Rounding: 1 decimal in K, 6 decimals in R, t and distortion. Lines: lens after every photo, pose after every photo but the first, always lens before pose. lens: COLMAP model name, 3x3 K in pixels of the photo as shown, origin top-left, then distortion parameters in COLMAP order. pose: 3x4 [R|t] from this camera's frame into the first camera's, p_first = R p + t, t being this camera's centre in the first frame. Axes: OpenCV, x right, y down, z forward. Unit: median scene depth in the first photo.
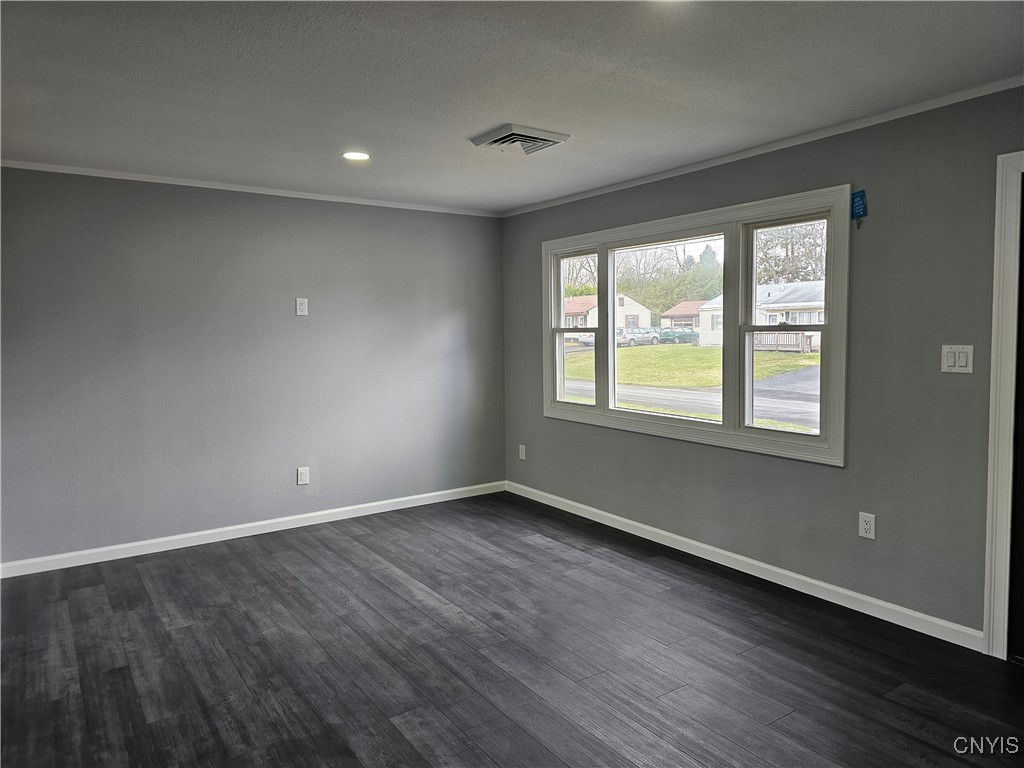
lens RADIAL K [[675.2, 0, 516.9], [0, 675.2, 381.4], [0, 0, 1]] dist [0.000036, -0.002920]
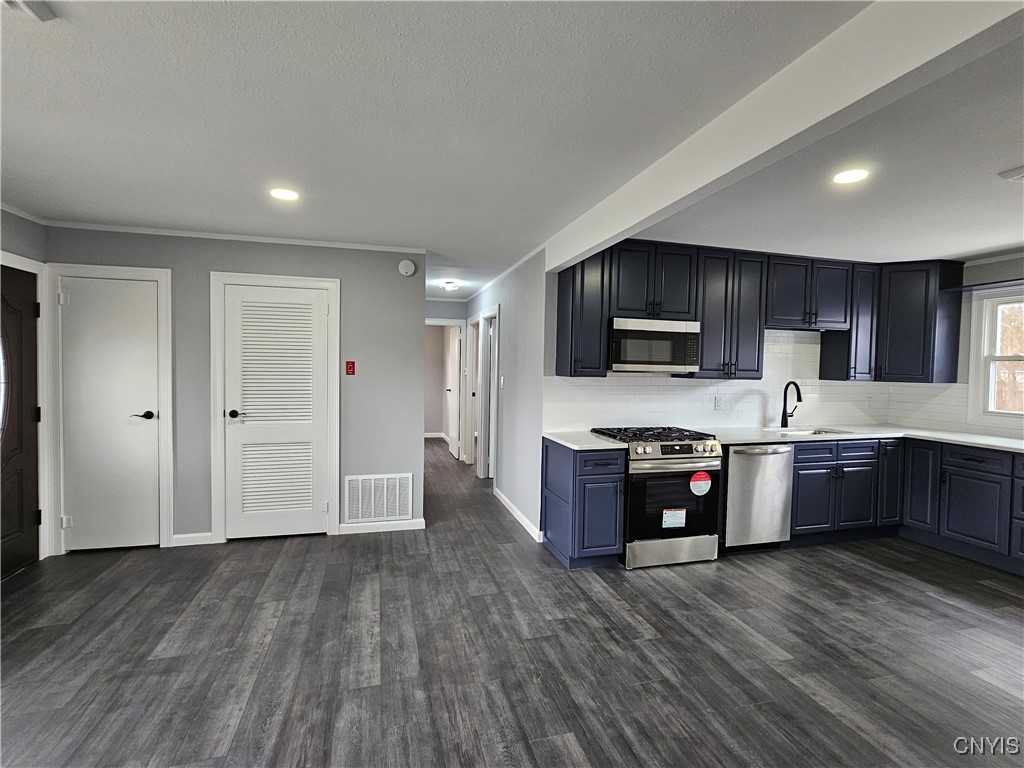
lens RADIAL K [[492.0, 0, 516.3], [0, 492.0, 382.2], [0, 0, 1]] dist [-0.003629, 0.004077]
pose [[-0.942314, -0.013740, 0.334449, -0.674121], [0.020781, 0.994829, 0.099418, -0.122139], [-0.334086, 0.100633, -0.937155, 1.604927]]
